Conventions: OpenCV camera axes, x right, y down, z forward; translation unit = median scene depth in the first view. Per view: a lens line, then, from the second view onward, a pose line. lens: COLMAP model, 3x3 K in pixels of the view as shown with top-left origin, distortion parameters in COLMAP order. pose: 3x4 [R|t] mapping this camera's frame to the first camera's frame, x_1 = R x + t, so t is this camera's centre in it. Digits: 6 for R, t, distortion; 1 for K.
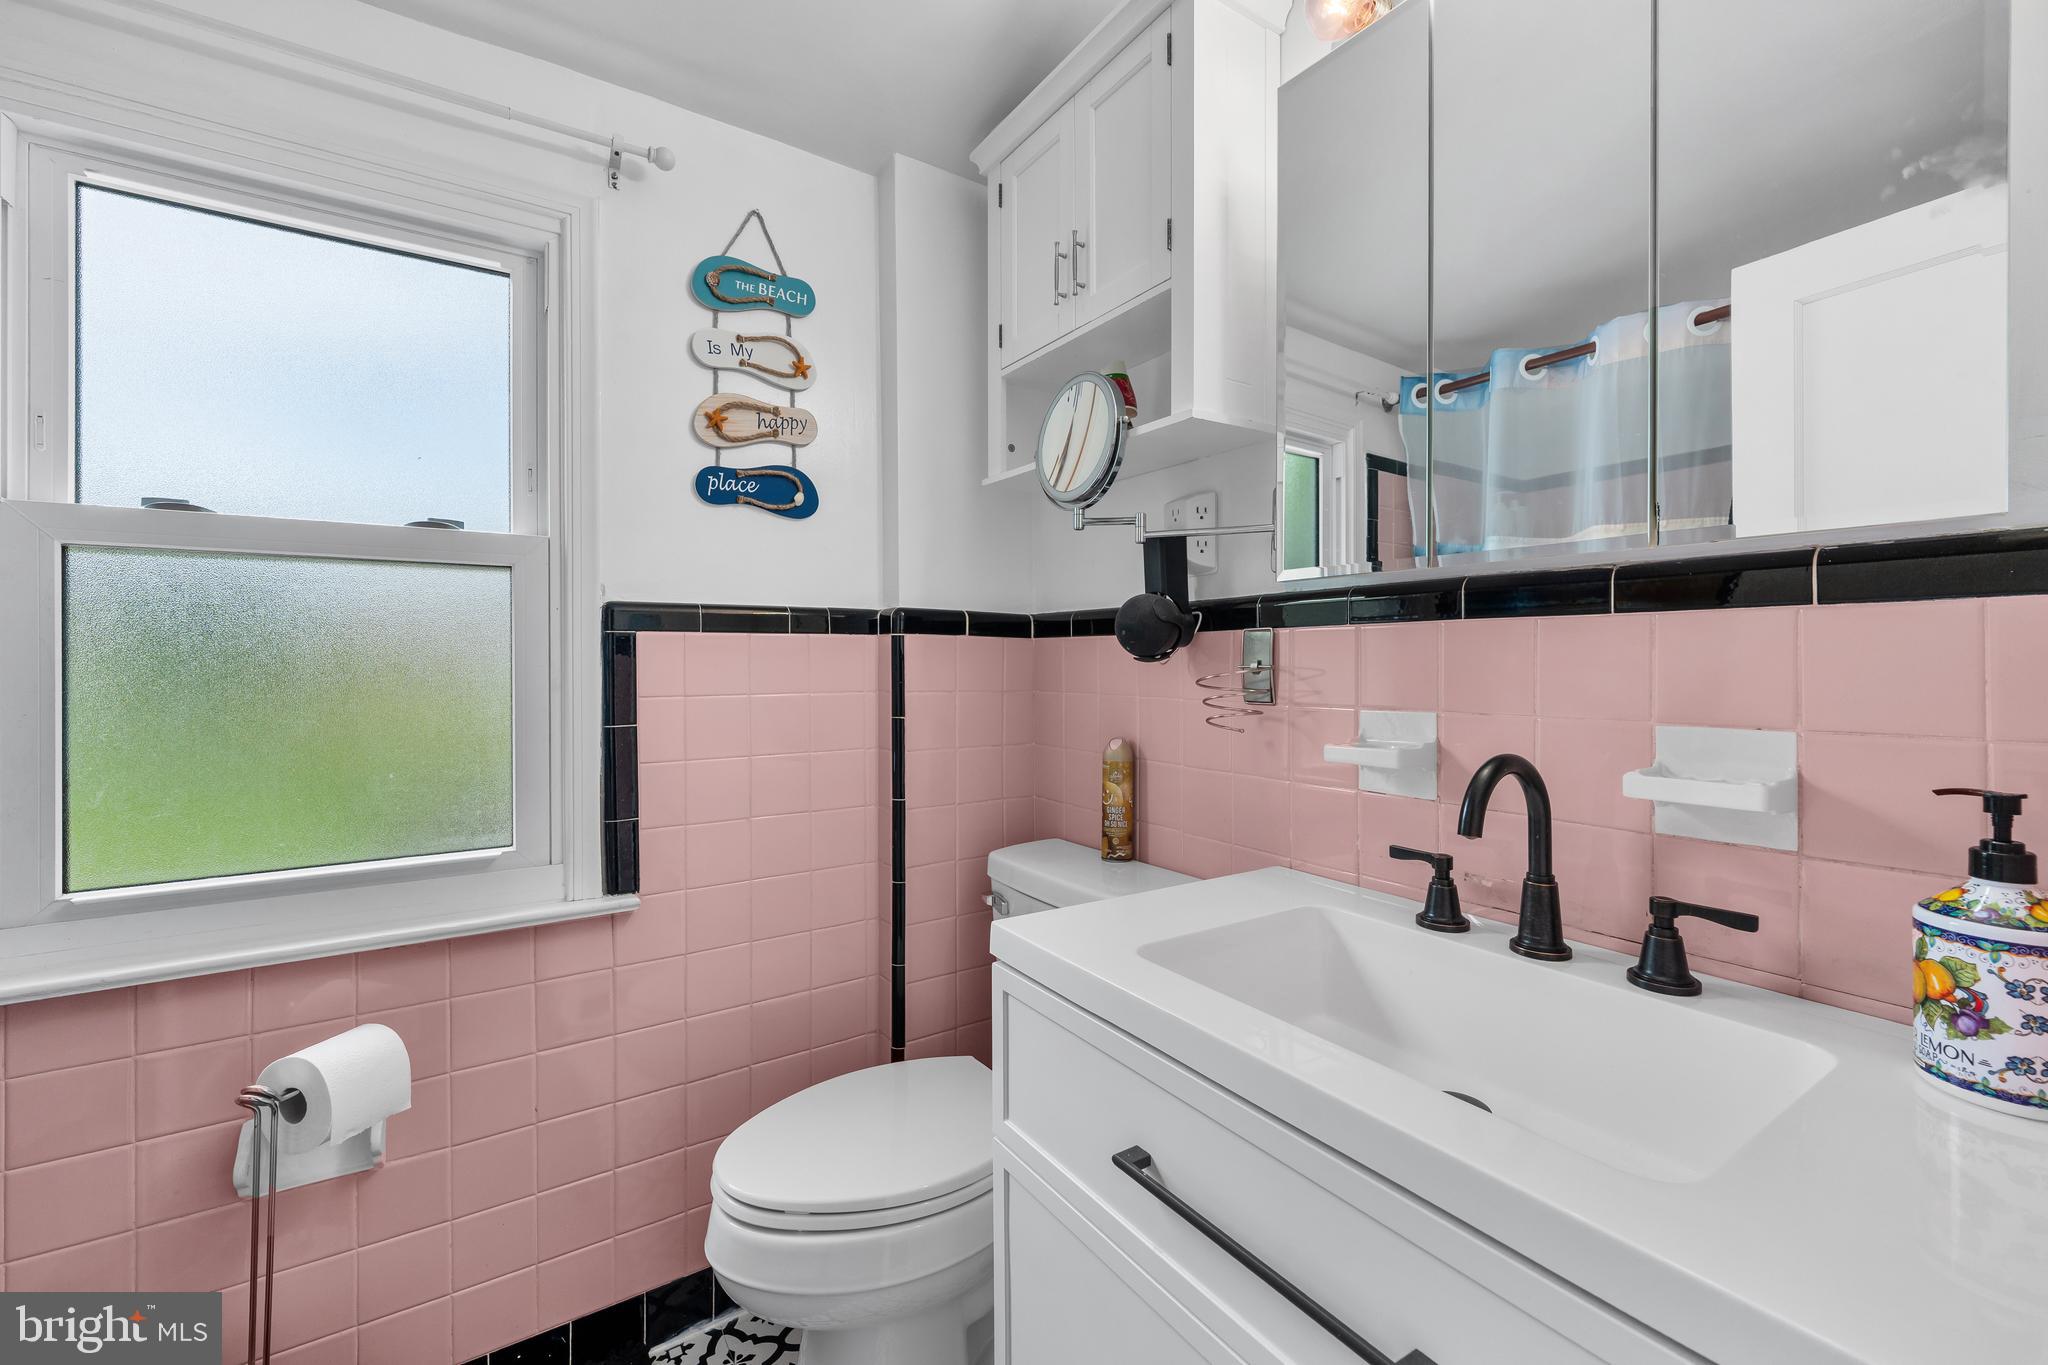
lens RADIAL K [[827.6, 0, 1021.5], [0, 827.6, 668.3], [0, 0, 1]] dist [0.002584, -0.000538]
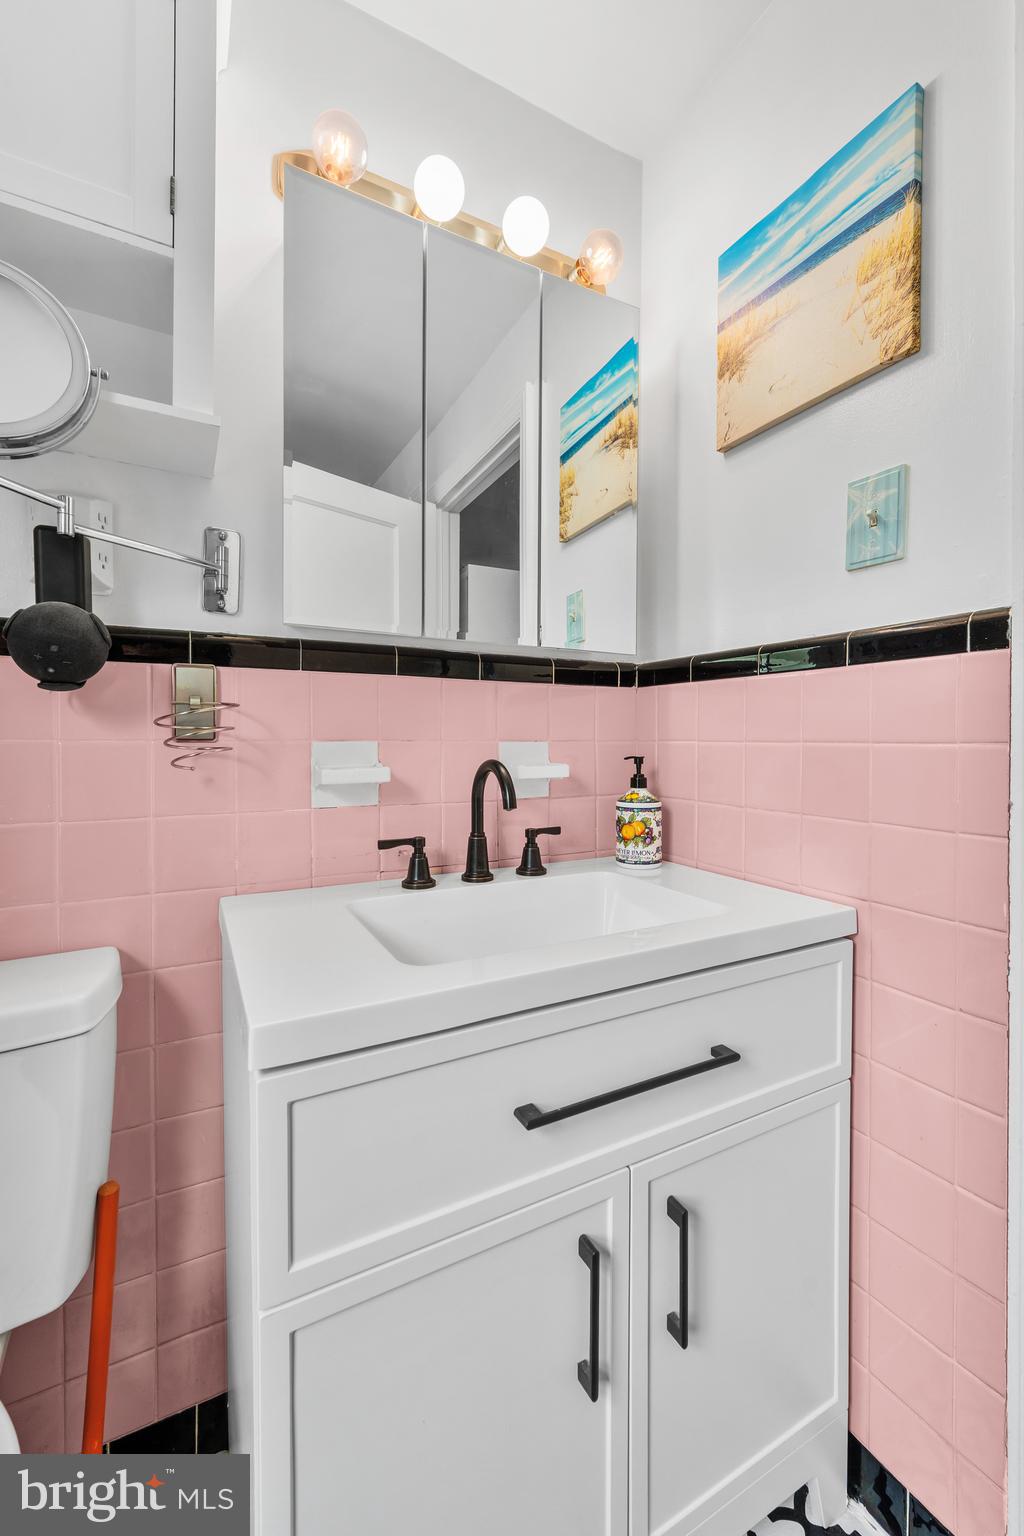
lens RADIAL K [[620.7, 0, 510.8], [0, 620.7, 758.1], [0, 0, 1]] dist [0.002584, -0.000538]
pose [[0.107928, -0.030667, 0.993686, -0.620567], [0.003753, 0.999530, 0.030440, 0.062544], [-0.994152, 0.000444, 0.107993, 0.819719]]
